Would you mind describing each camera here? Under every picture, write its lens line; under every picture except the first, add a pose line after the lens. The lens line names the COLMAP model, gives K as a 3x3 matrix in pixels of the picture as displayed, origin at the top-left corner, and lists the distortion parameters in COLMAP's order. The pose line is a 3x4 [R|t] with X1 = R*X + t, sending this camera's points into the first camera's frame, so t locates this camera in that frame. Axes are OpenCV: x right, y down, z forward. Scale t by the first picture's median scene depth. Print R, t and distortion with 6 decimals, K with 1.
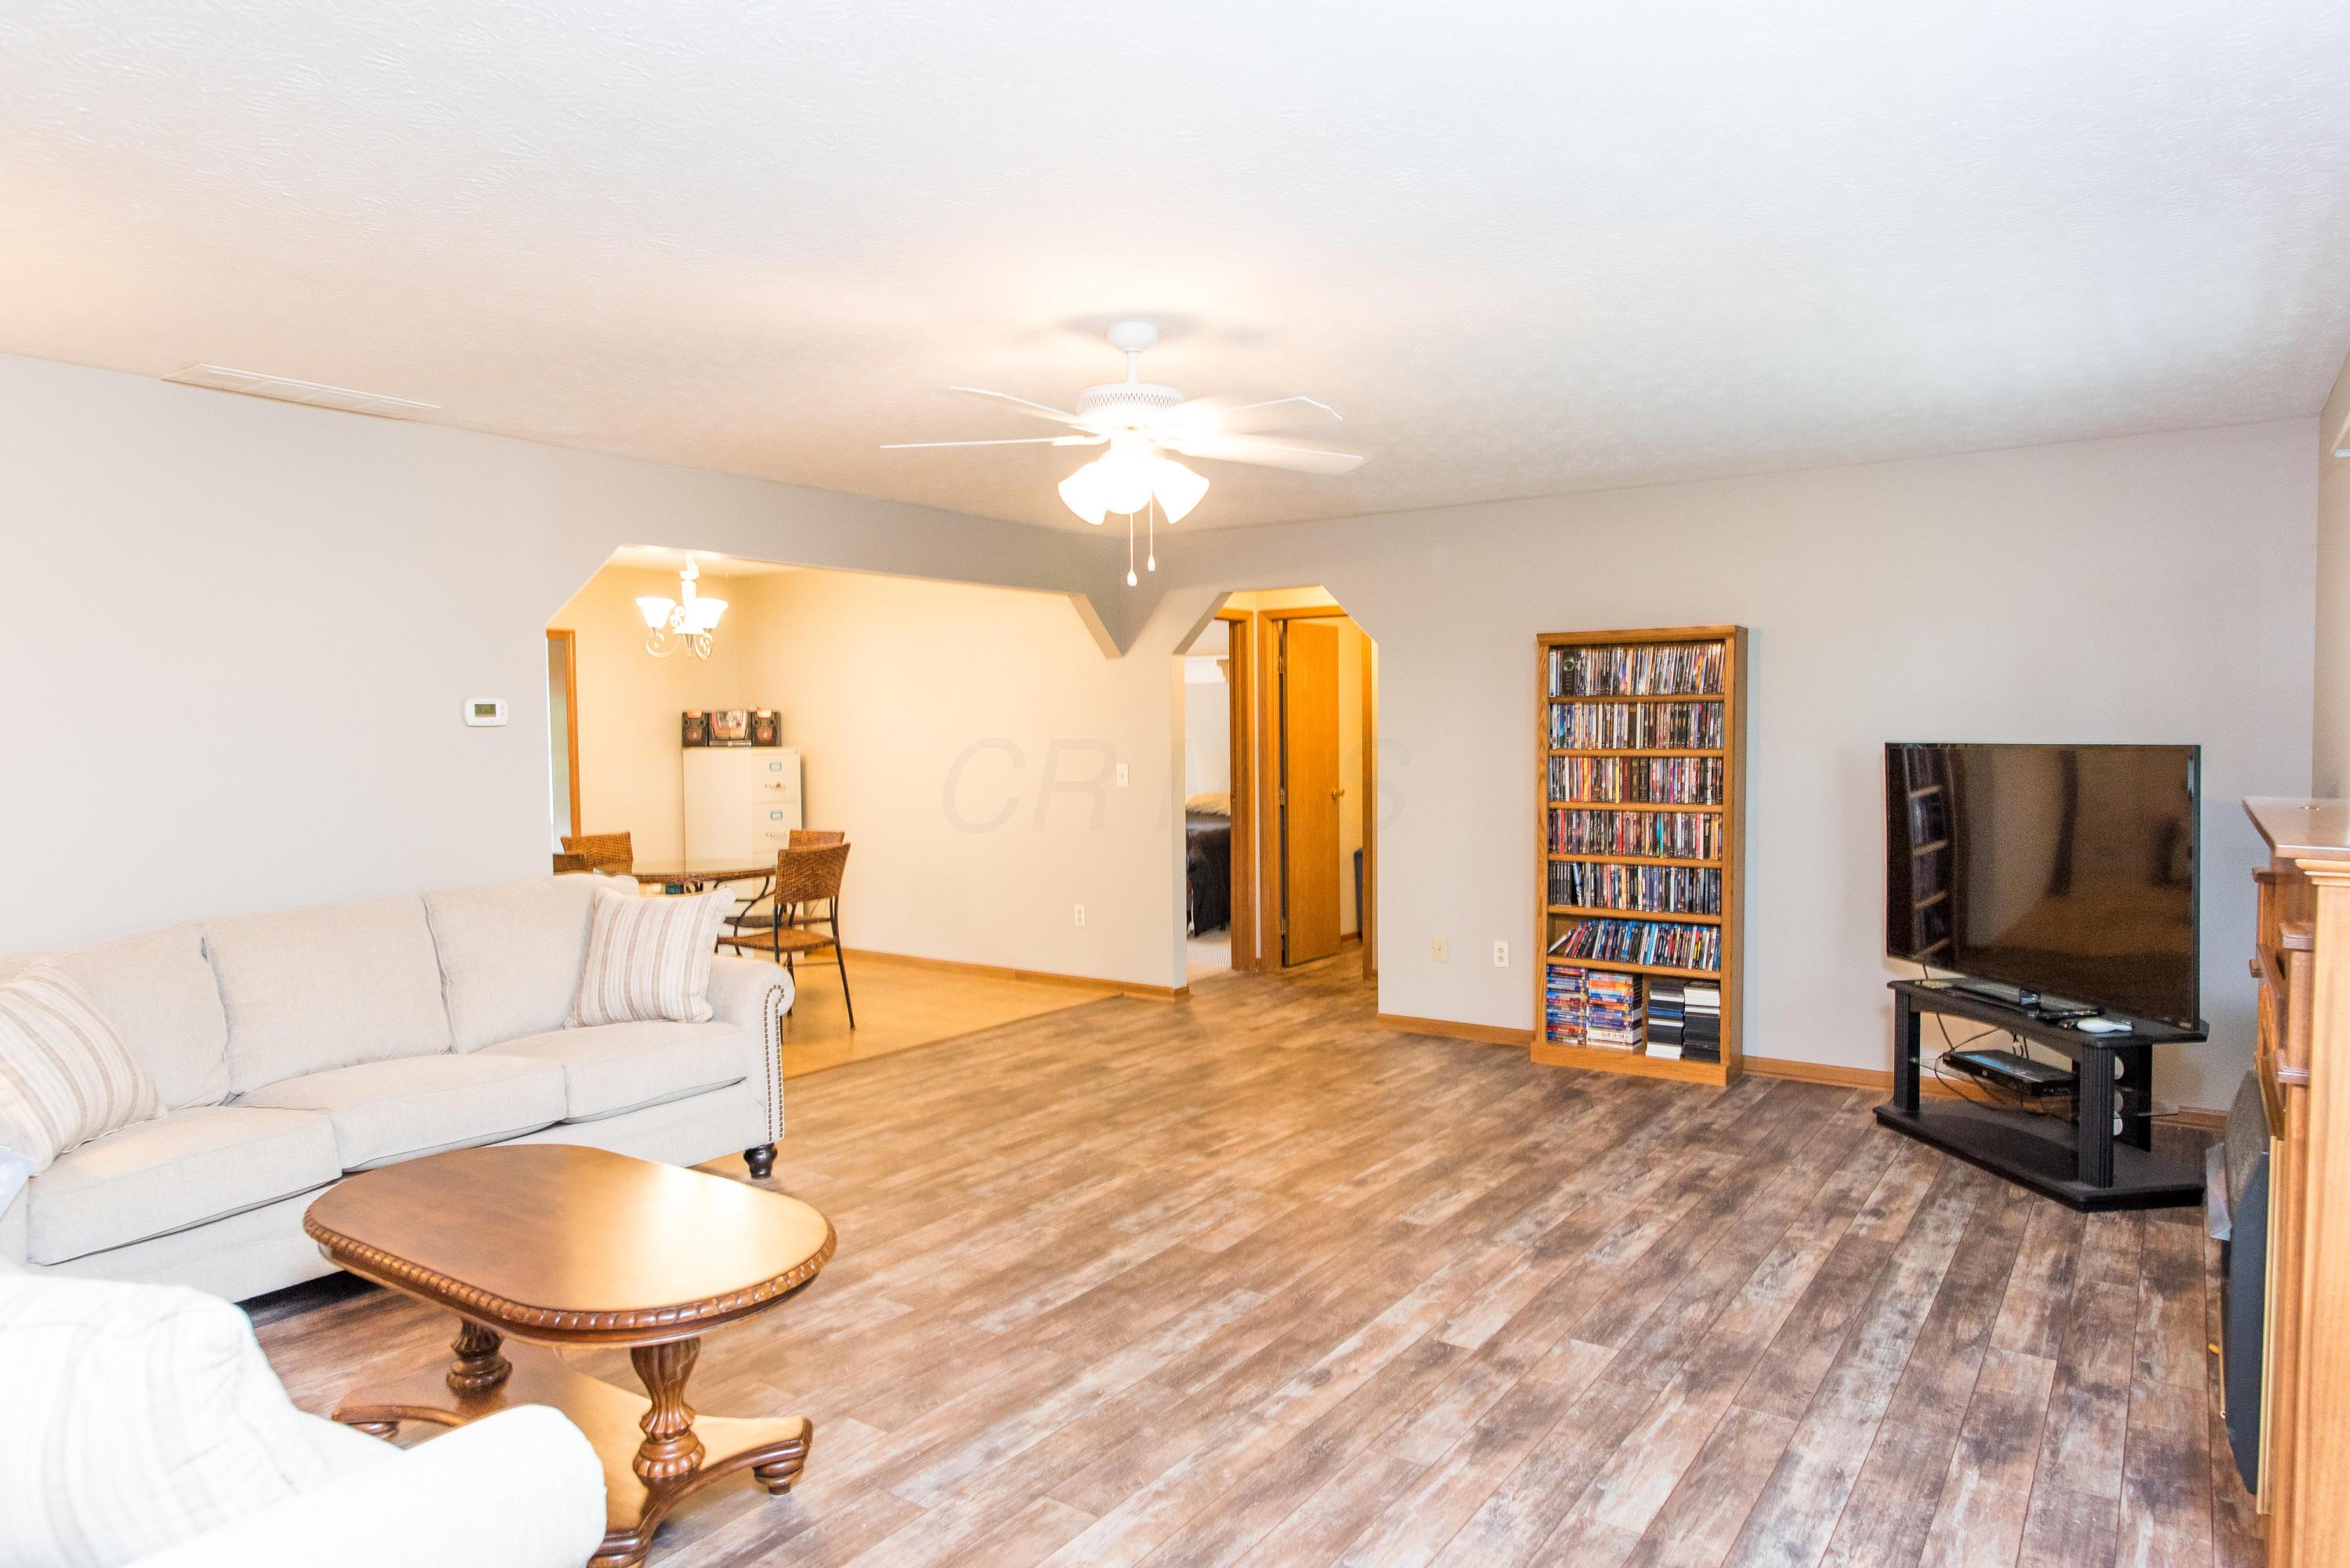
lens RADIAL K [[1418.5, 0, 1181.6], [0, 1418.5, 785.2], [0, 0, 1]] dist [-0.004832, -0.000551]
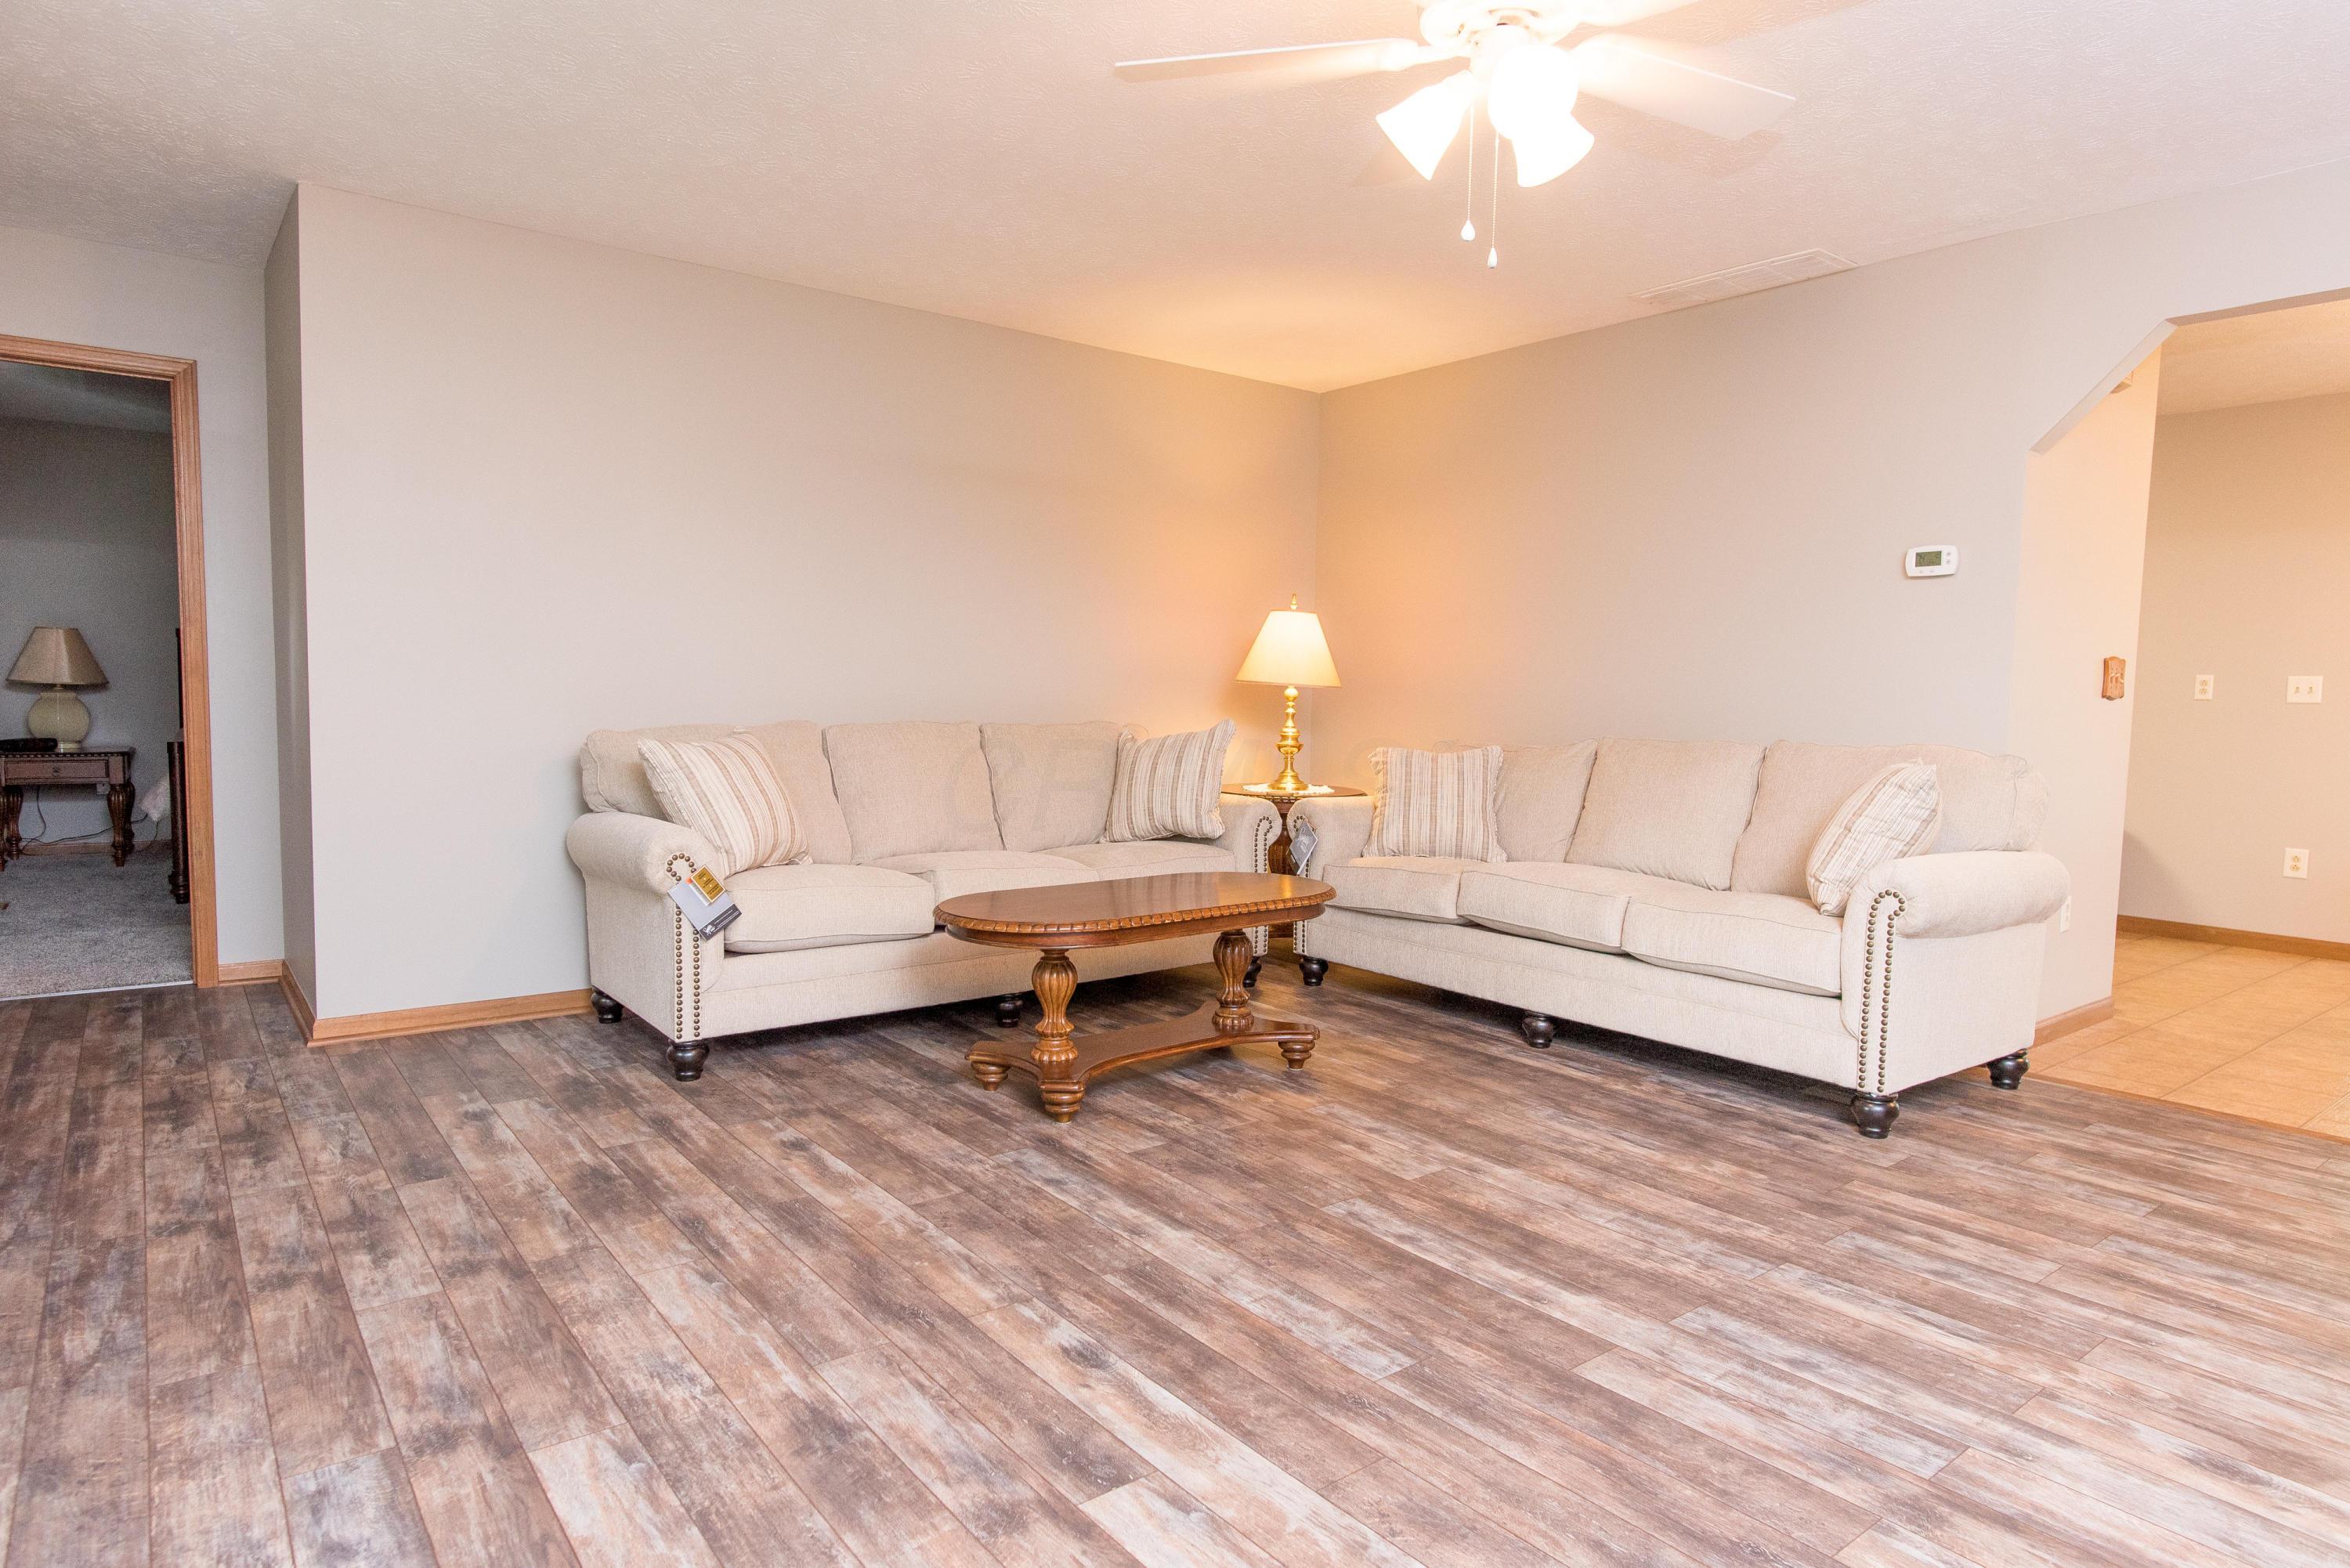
lens RADIAL K [[1323.6, 0, 1174.9], [0, 1323.6, 782.2], [0, 0, 1]] dist [-0.008124, -0.002537]
pose [[-0.284913, 0.071753, -0.955864, 0.624994], [-0.055924, 0.994252, 0.091303, 0.052301], [0.956921, 0.079469, -0.279262, 1.061795]]
